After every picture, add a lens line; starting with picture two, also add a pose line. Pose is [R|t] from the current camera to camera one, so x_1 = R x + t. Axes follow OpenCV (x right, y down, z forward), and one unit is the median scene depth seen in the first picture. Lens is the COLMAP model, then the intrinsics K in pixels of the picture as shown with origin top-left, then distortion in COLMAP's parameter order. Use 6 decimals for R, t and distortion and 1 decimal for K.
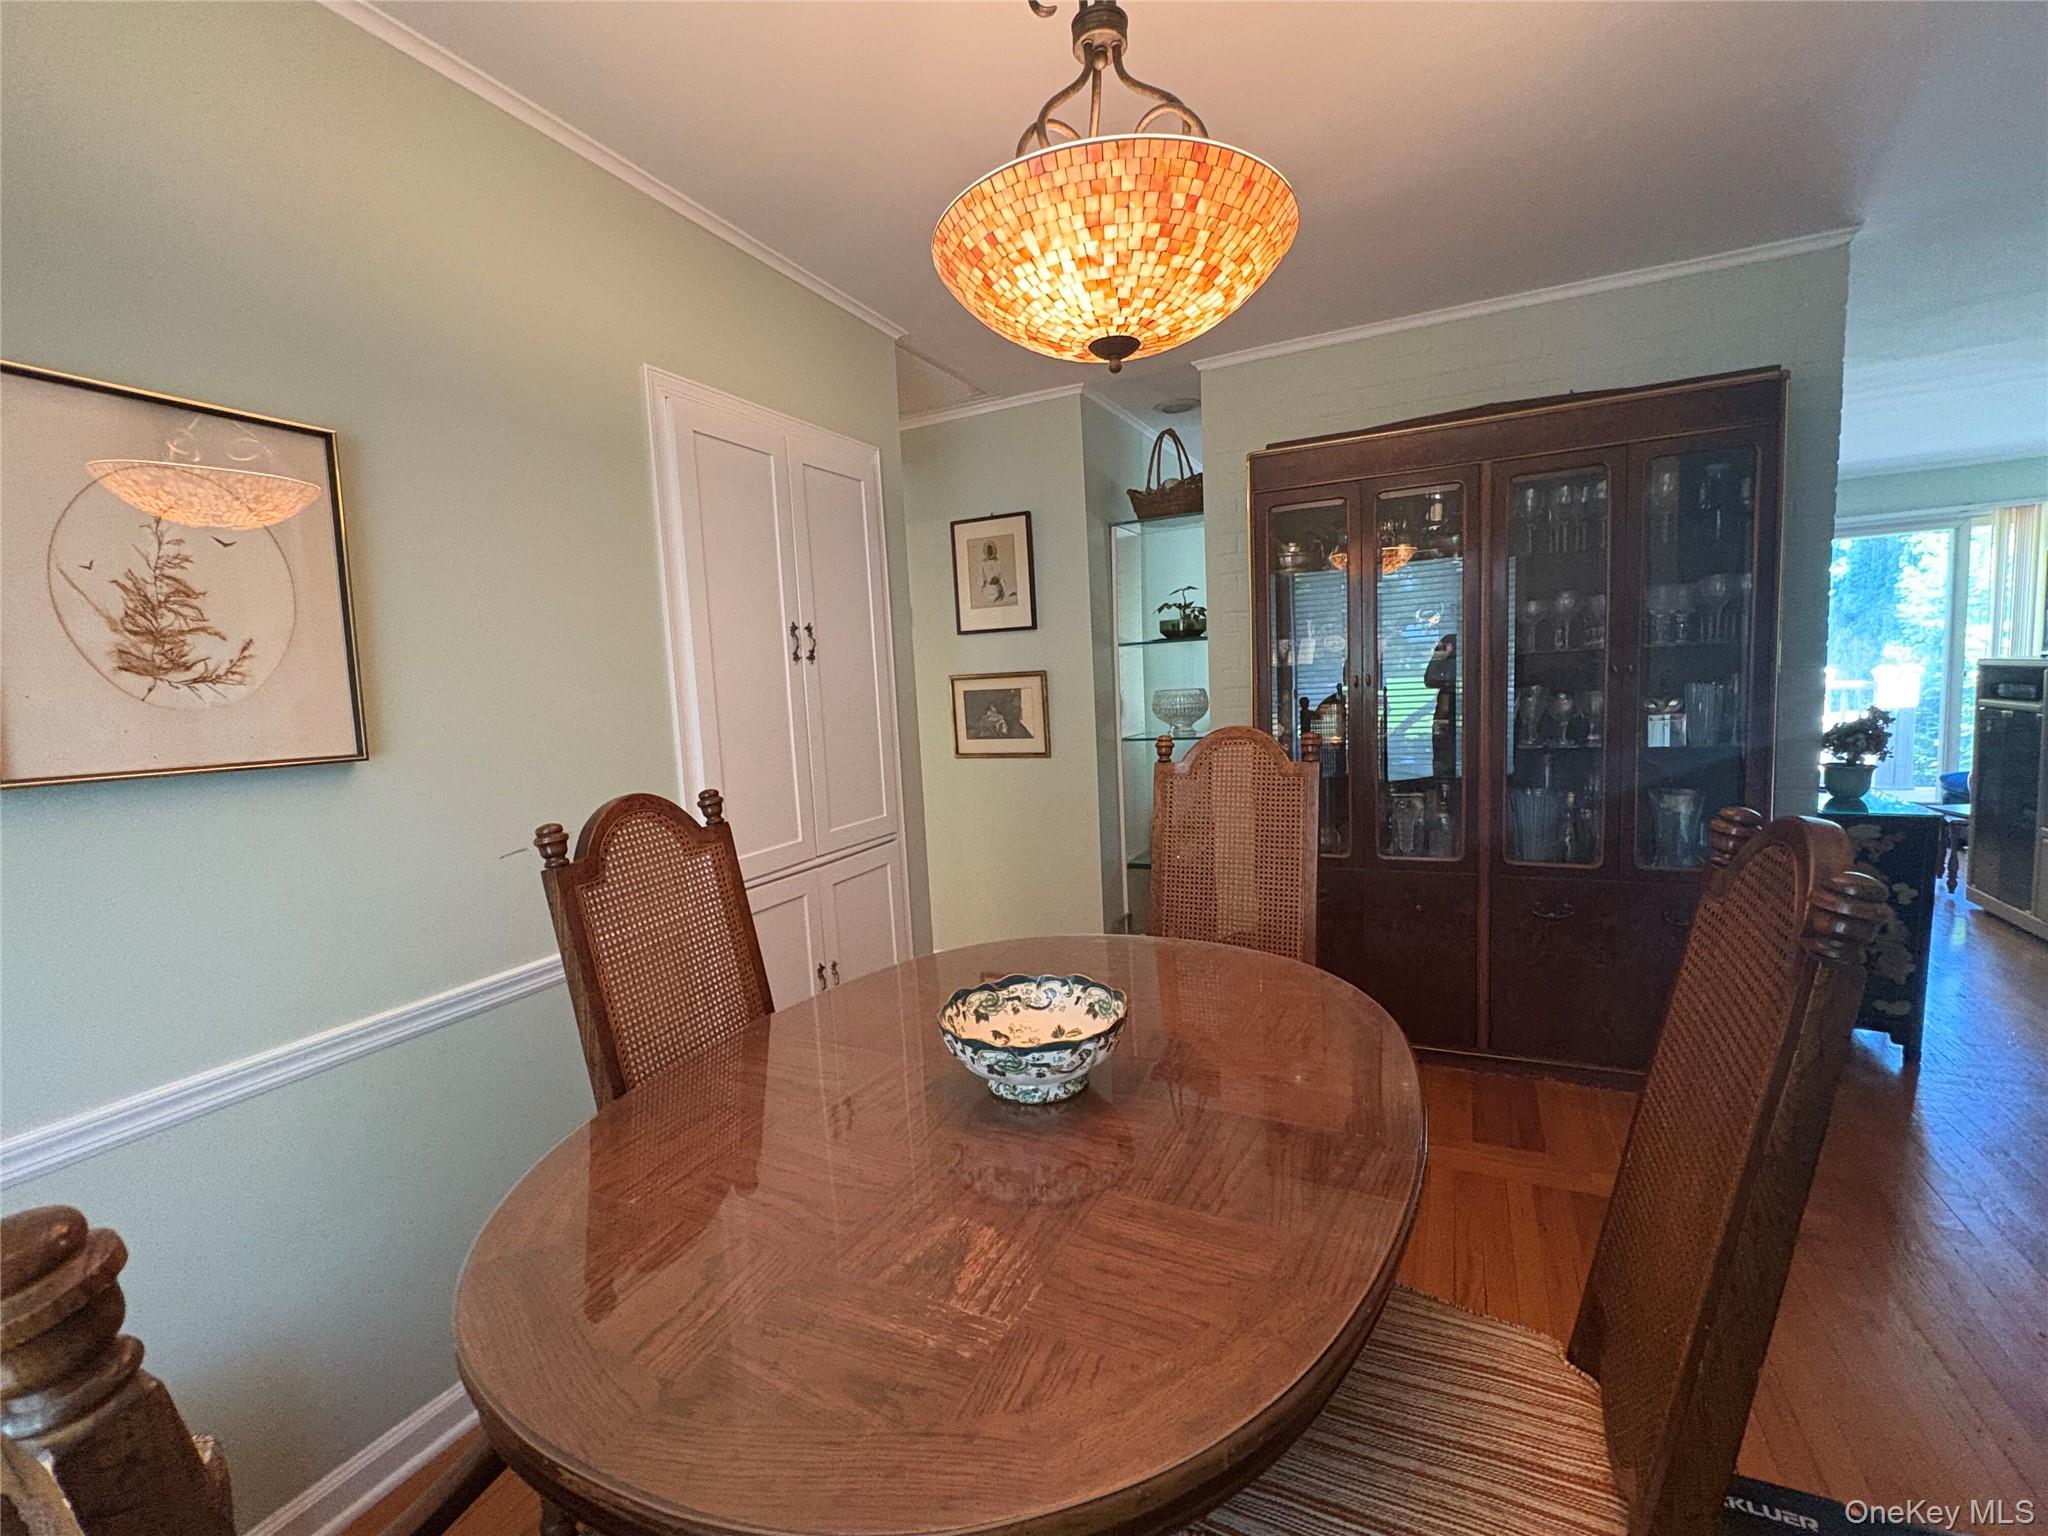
lens RADIAL K [[910.0, 0, 1009.2], [0, 910.0, 775.5], [0, 0, 1]] dist [0.010975, 0.000832]
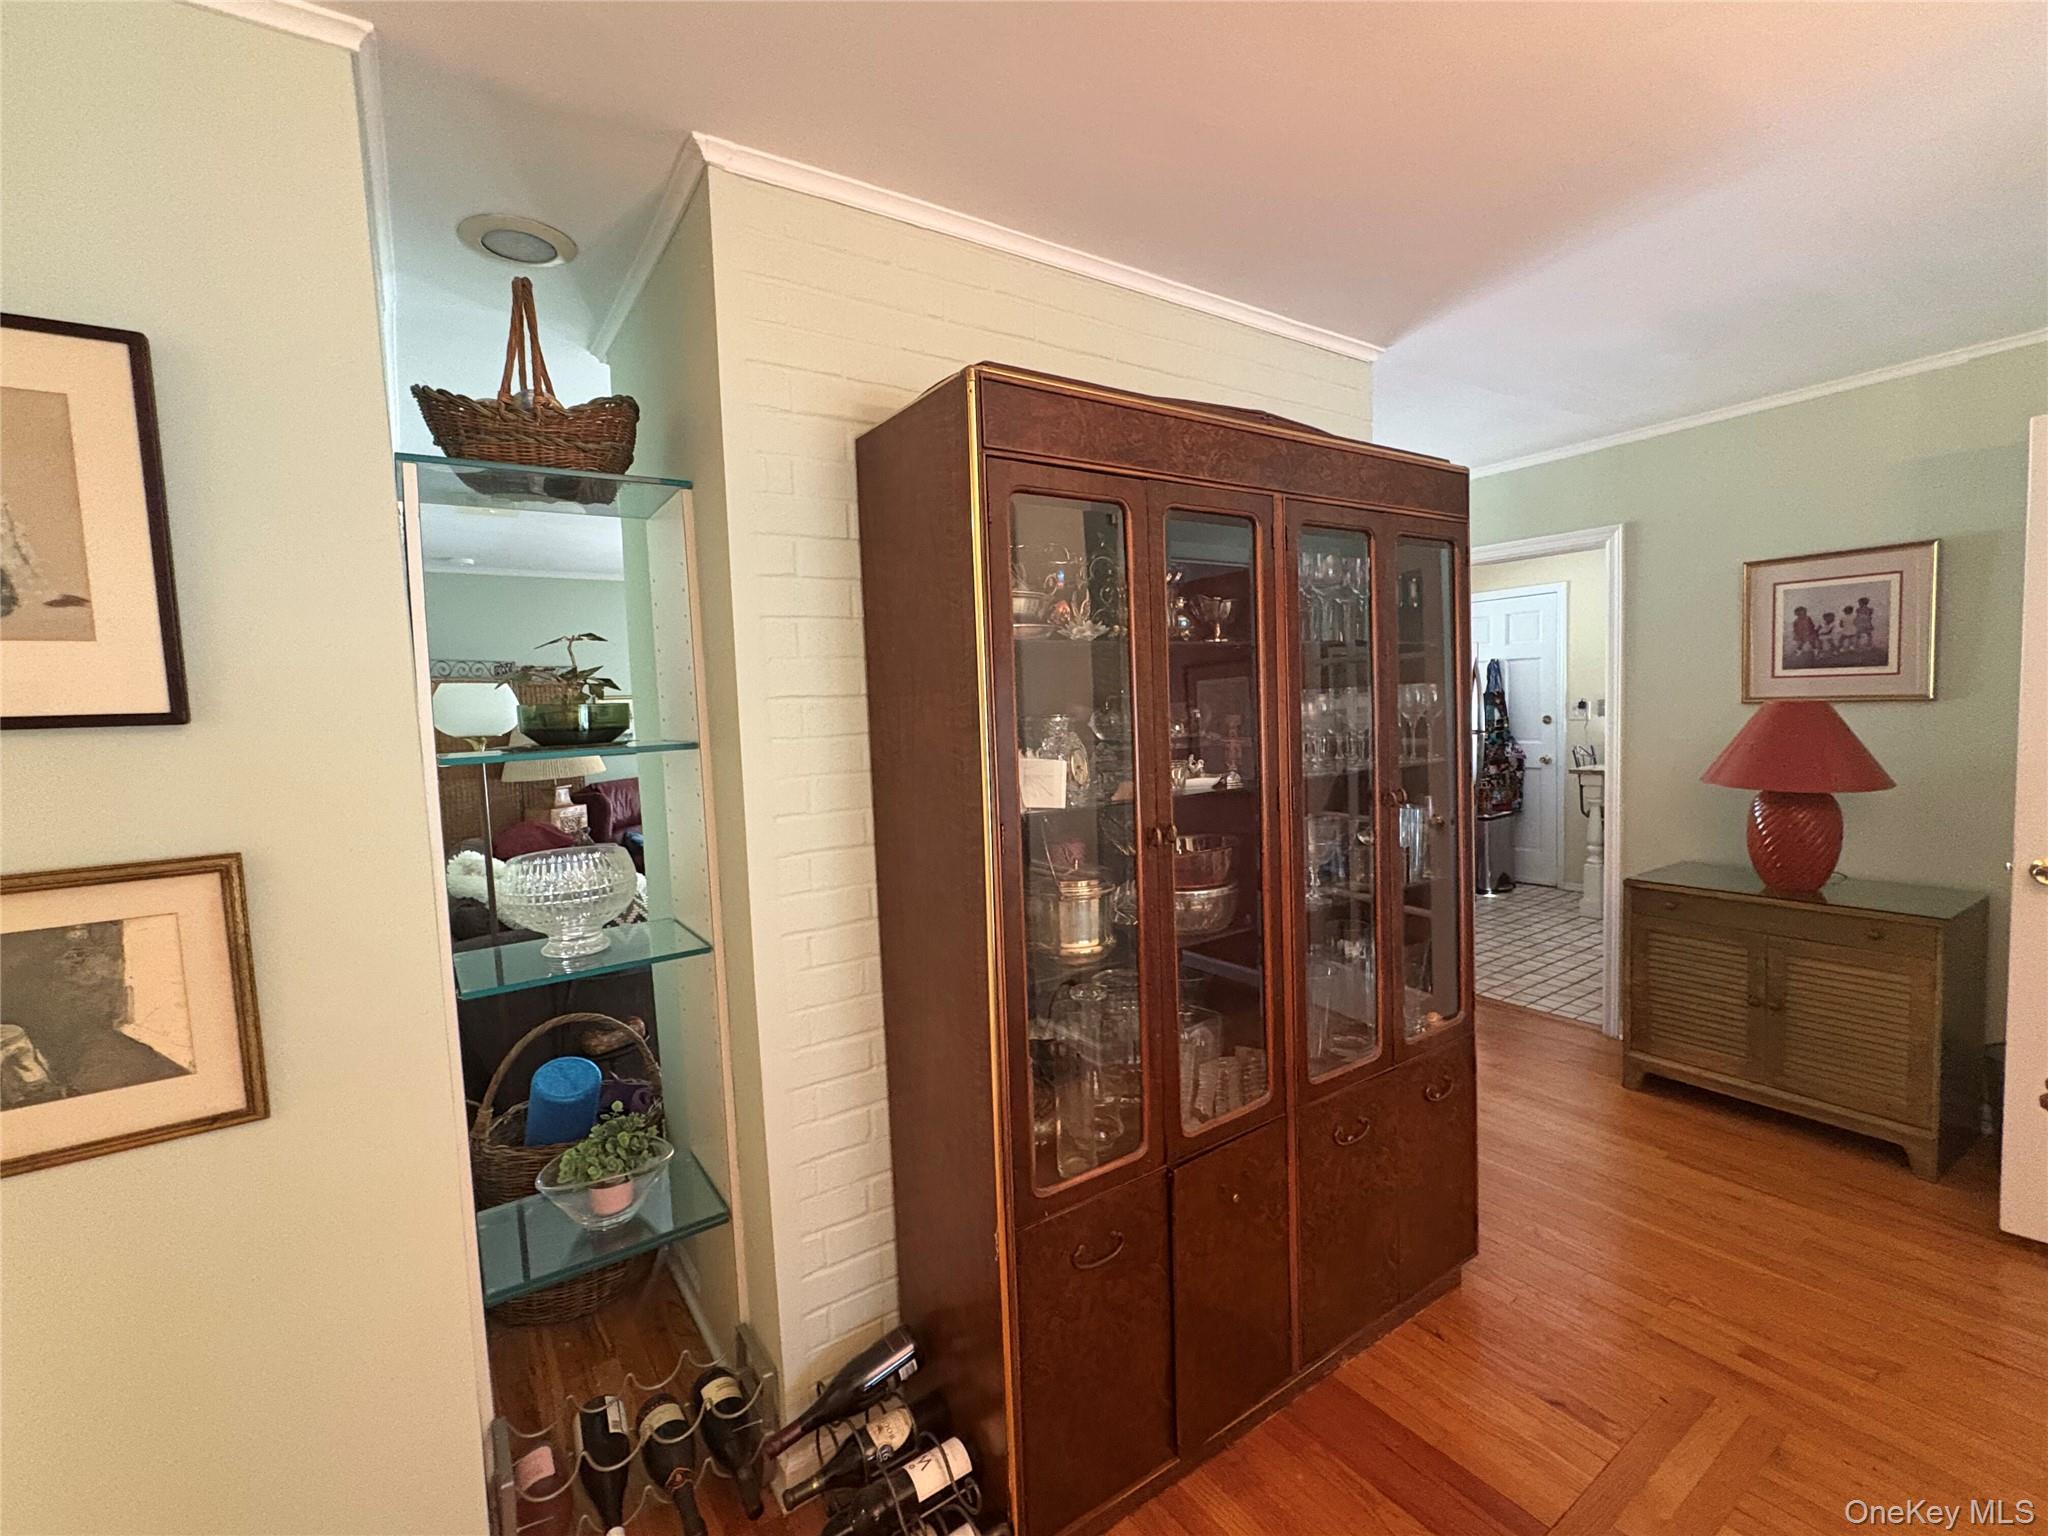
lens RADIAL K [[910.0, 0, 1019.8], [0, 910.0, 778.2], [0, 0, 1]] dist [0.010975, 0.000832]
pose [[0.496565, -0.041245, 0.867019, -0.100033], [0.104251, 0.994474, -0.012399, -0.107936], [-0.861716, 0.096544, 0.498121, 0.597413]]
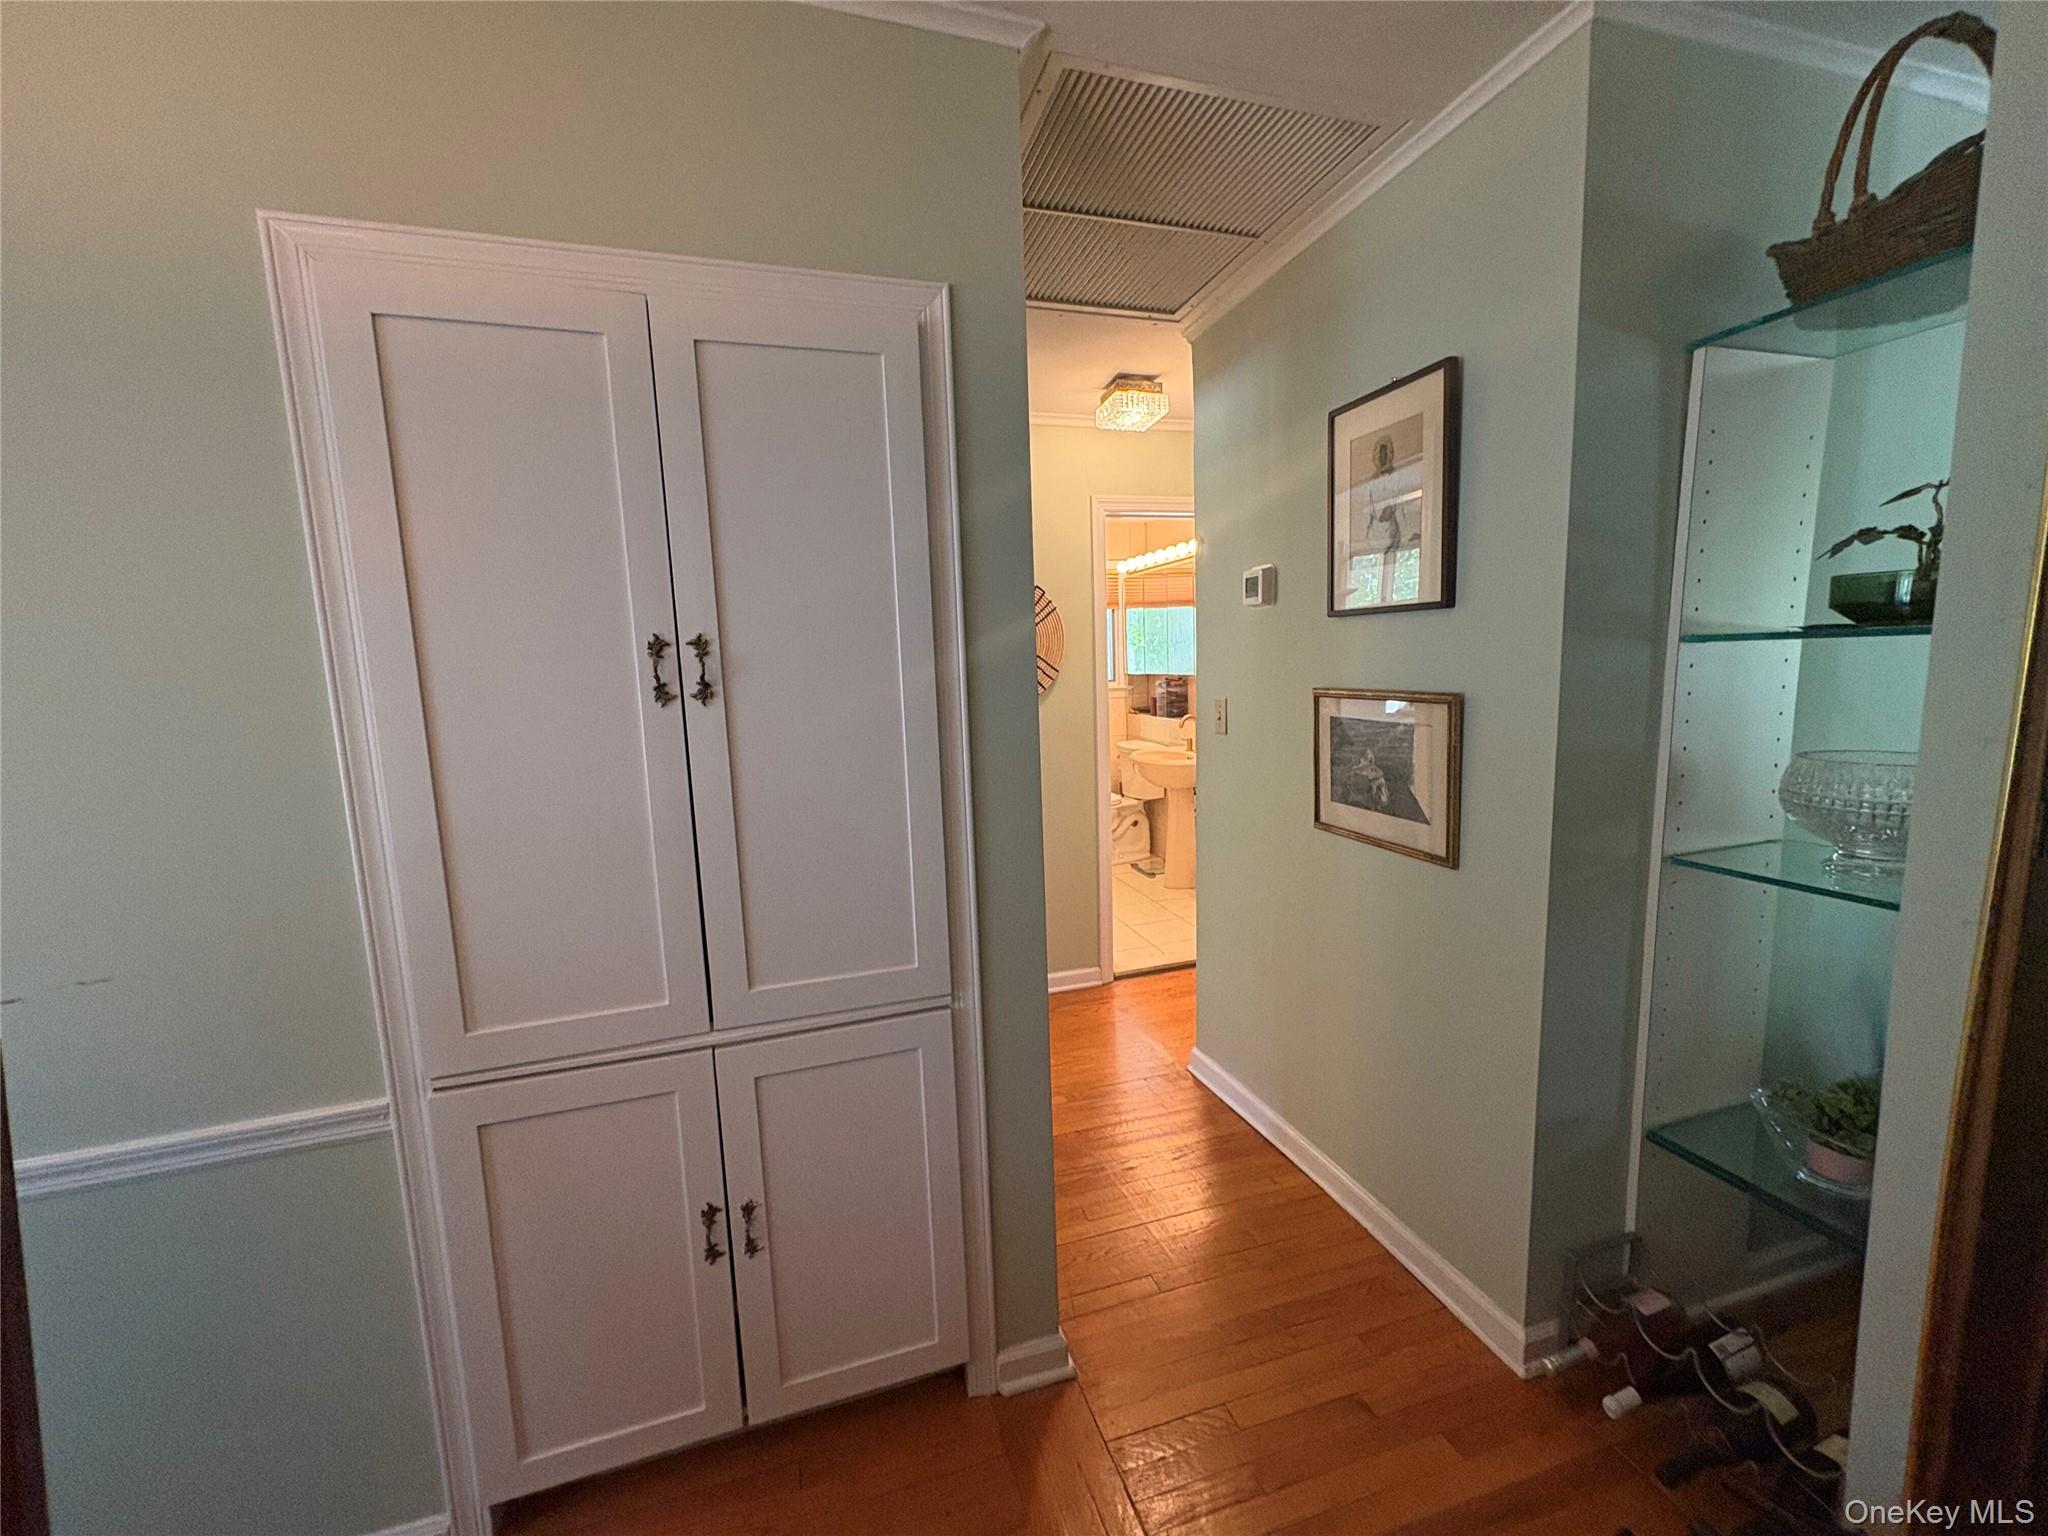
lens RADIAL K [[814.3, 0, 1027.8], [0, 814.3, 768.8], [0, 0, 1]] dist [-0.000936, 0.001110]
pose [[0.690604, 0.125213, -0.712312, 0.191989], [-0.078118, 0.992051, 0.098649, -0.099607], [0.719002, -0.012483, 0.694896, 0.529151]]
